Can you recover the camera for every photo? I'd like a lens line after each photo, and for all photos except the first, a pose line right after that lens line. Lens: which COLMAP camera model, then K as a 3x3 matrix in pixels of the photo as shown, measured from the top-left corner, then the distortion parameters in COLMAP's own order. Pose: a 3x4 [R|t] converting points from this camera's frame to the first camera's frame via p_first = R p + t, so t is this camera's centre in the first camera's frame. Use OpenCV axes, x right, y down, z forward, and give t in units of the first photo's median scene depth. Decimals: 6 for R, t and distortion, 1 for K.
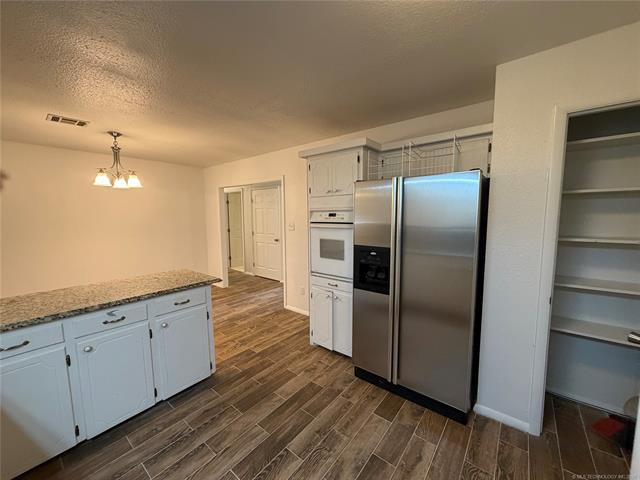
lens RADIAL K [[258.8, 0, 315.2], [0, 258.8, 241.2], [0, 0, 1]] dist [-0.002695, 0.000779]
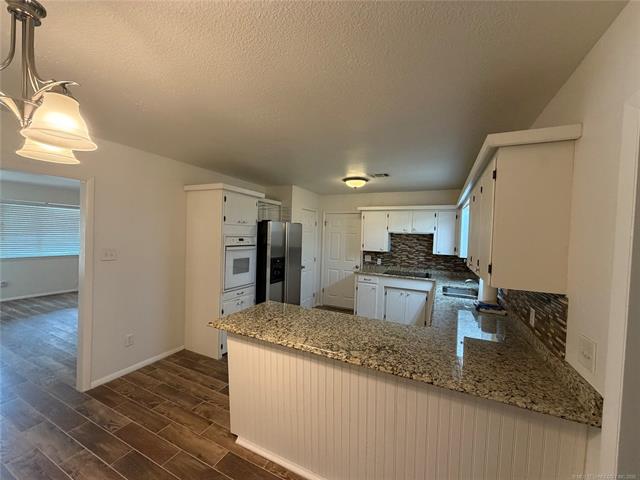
lens RADIAL K [[258.8, 0, 316.5], [0, 258.8, 237.8], [0, 0, 1]] dist [-0.002695, 0.000779]
pose [[-0.234142, -0.010999, 0.972140, -1.465525], [0.072066, 0.996989, 0.028638, -0.135355], [-0.969528, 0.076764, -0.232644, 1.042967]]
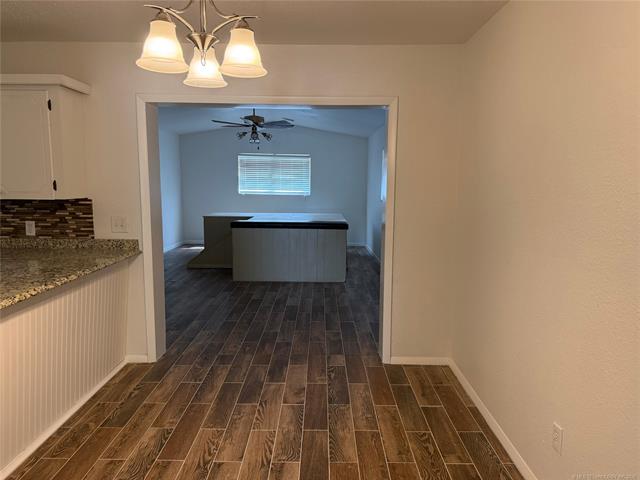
lens RADIAL K [[451.3, 0, 319.6], [0, 451.3, 240.5], [0, 0, 1]] dist [0.024262, -0.027454]
pose [[-0.772053, 0.085985, -0.629715, -0.686840], [-0.069894, 0.973310, 0.218594, -0.199408], [0.631703, 0.212779, -0.745437, 2.021278]]
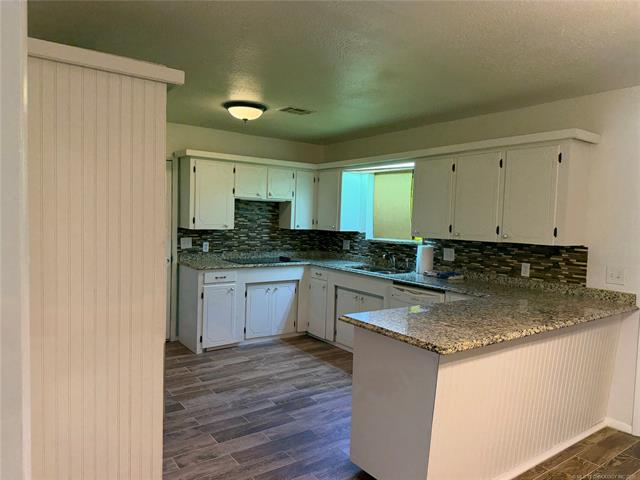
lens RADIAL K [[451.3, 0, 320.7], [0, 451.3, 243.6], [0, 0, 1]] dist [0.024262, -0.027454]
pose [[-0.966269, -0.033854, 0.255299, -0.593998], [0.008117, 0.986826, 0.161579, -0.210772], [-0.257406, 0.158202, -0.953265, 2.040183]]
